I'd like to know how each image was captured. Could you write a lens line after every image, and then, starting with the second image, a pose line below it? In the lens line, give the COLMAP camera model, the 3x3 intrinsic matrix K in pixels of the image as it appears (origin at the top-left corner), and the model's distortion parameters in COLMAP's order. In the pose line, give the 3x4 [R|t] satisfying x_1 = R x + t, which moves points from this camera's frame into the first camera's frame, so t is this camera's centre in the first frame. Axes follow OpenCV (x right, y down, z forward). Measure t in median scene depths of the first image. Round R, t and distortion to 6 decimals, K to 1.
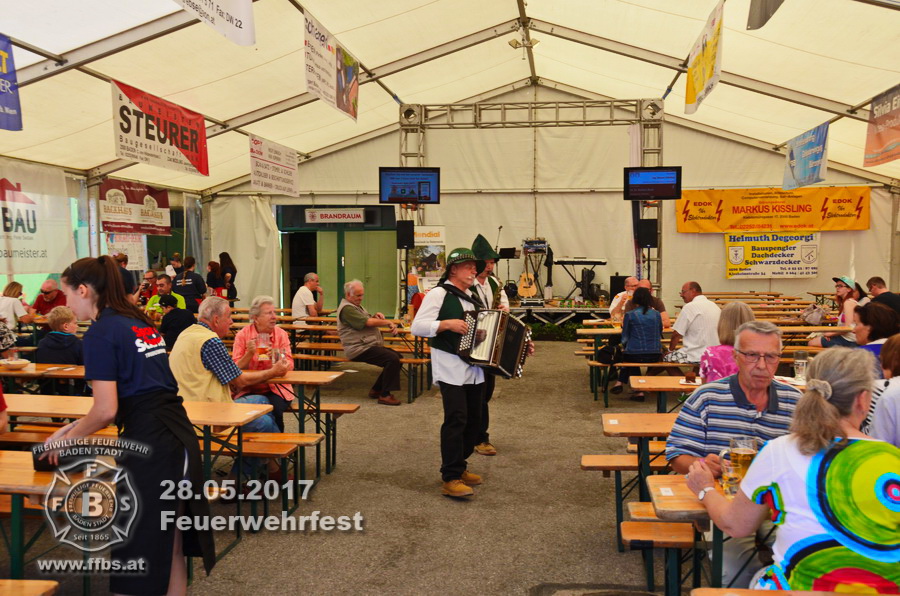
lens RADIAL K [[927.9, 0, 452.4], [0, 927.9, 296.6], [0, 0, 1]] dist [0.000666, 0.000000]
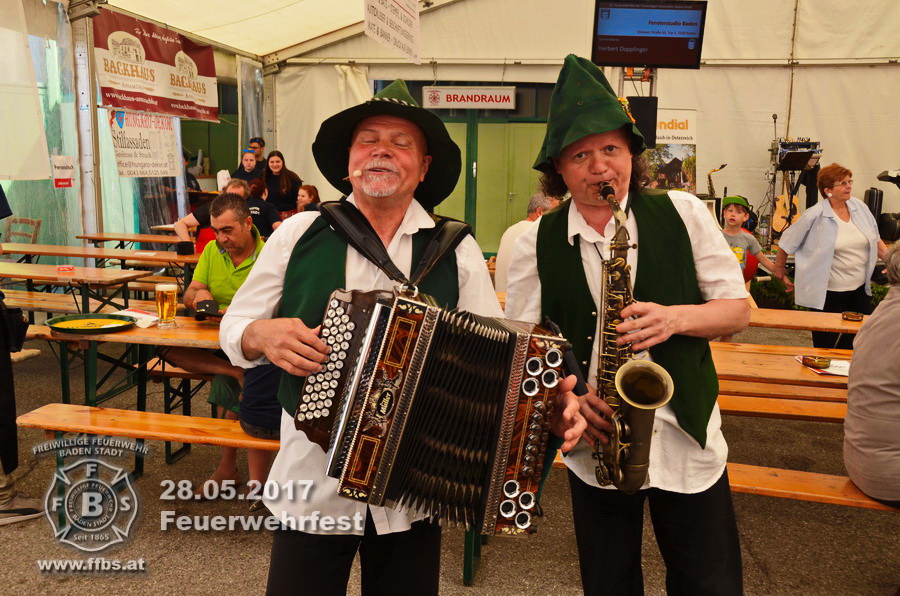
lens RADIAL K [[858.1, 0, 444.2], [0, 858.1, 298.6], [0, 0, 1]] dist [0.012738, 0.000000]
pose [[0.999444, 0.025013, -0.022035, -0.132260], [-0.022468, 0.993784, 0.109031, -0.013166], [0.024625, -0.108475, 0.993794, 0.403480]]
